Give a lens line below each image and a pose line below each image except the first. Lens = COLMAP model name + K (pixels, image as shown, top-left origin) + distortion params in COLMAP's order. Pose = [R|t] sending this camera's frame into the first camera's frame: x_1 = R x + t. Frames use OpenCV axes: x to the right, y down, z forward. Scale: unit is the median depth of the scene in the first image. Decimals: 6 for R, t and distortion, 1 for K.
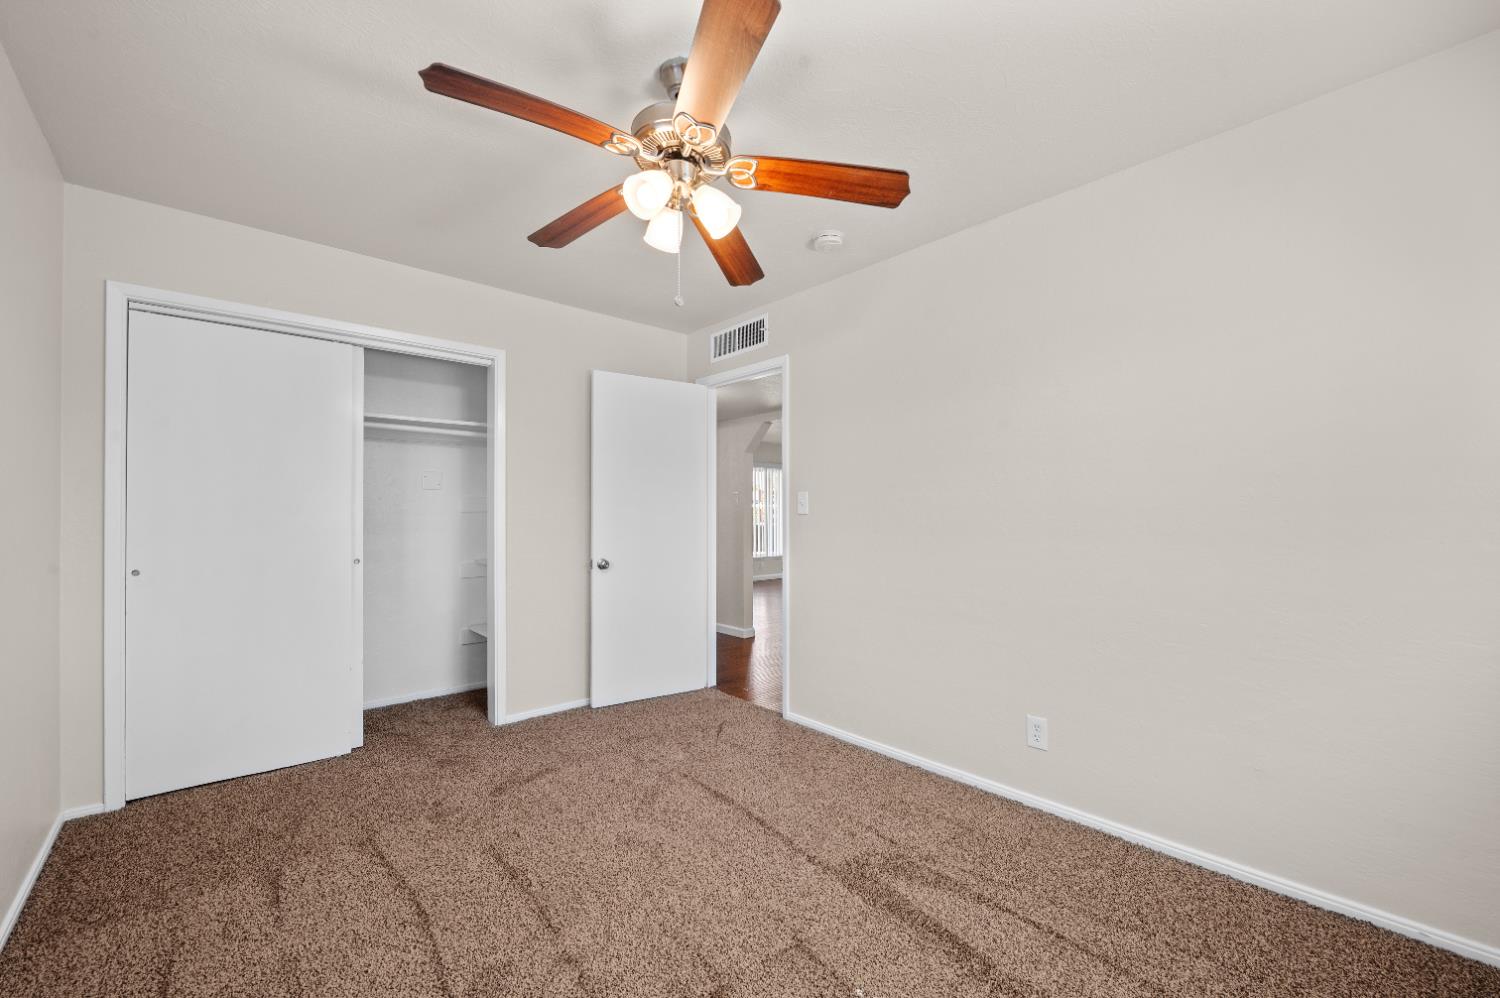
lens RADIAL K [[604.9, 0, 761.1], [0, 604.9, 508.8], [0, 0, 1]] dist [-0.008547, -0.000229]
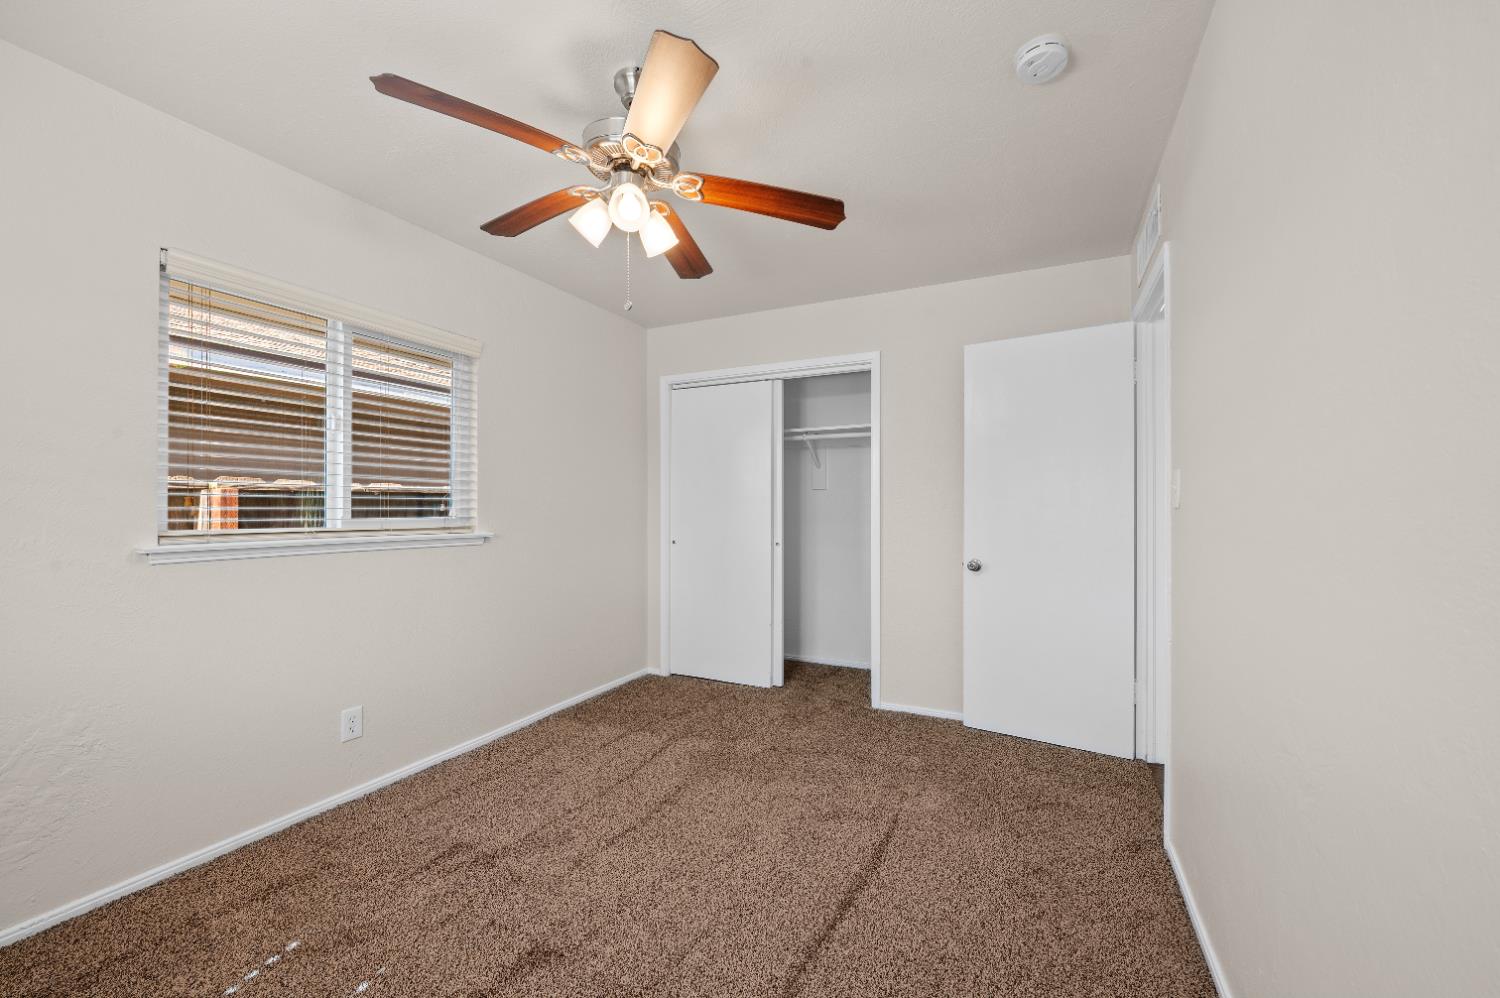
lens RADIAL K [[604.9, 0, 760.2], [0, 604.9, 509.3], [0, 0, 1]] dist [-0.008547, -0.000229]
pose [[0.364809, -0.000231, -0.931082, 0.565232], [0.005077, 0.999986, 0.001741, 0.008616], [0.931069, -0.005363, 0.364805, 0.509971]]
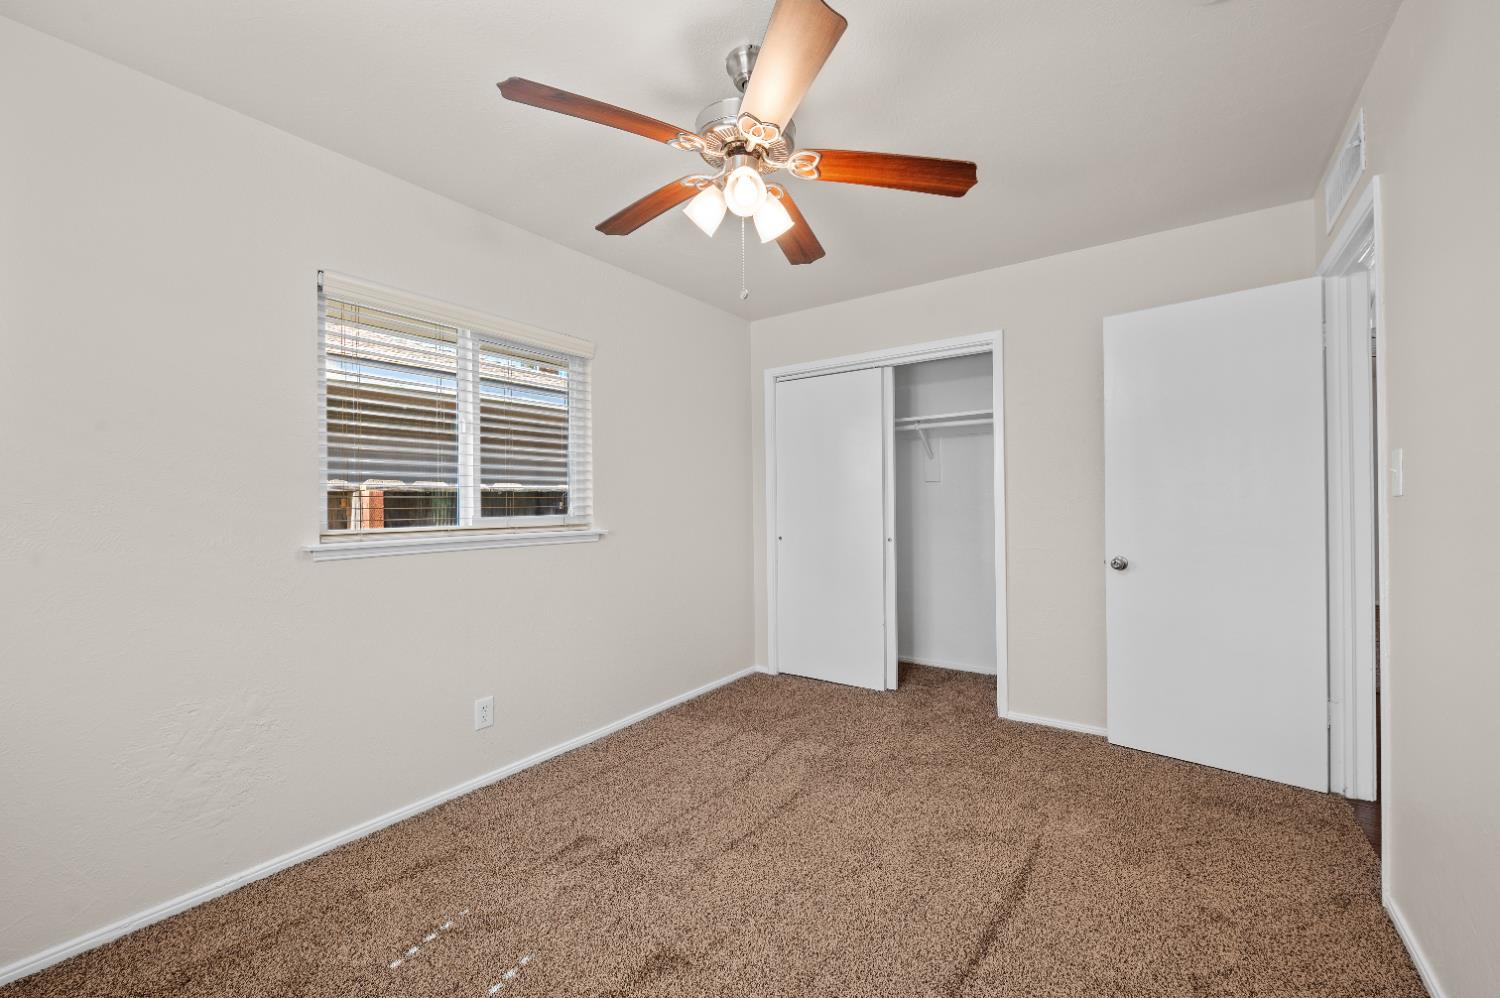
lens RADIAL K [[604.9, 0, 751.7], [0, 604.9, 505.5], [0, 0, 1]] dist [-0.008547, -0.000229]
pose [[0.208912, -0.000728, -0.977934, 0.515032], [0.017714, 0.999838, 0.003040, 0.006999], [0.977774, -0.017959, 0.208891, 0.485211]]
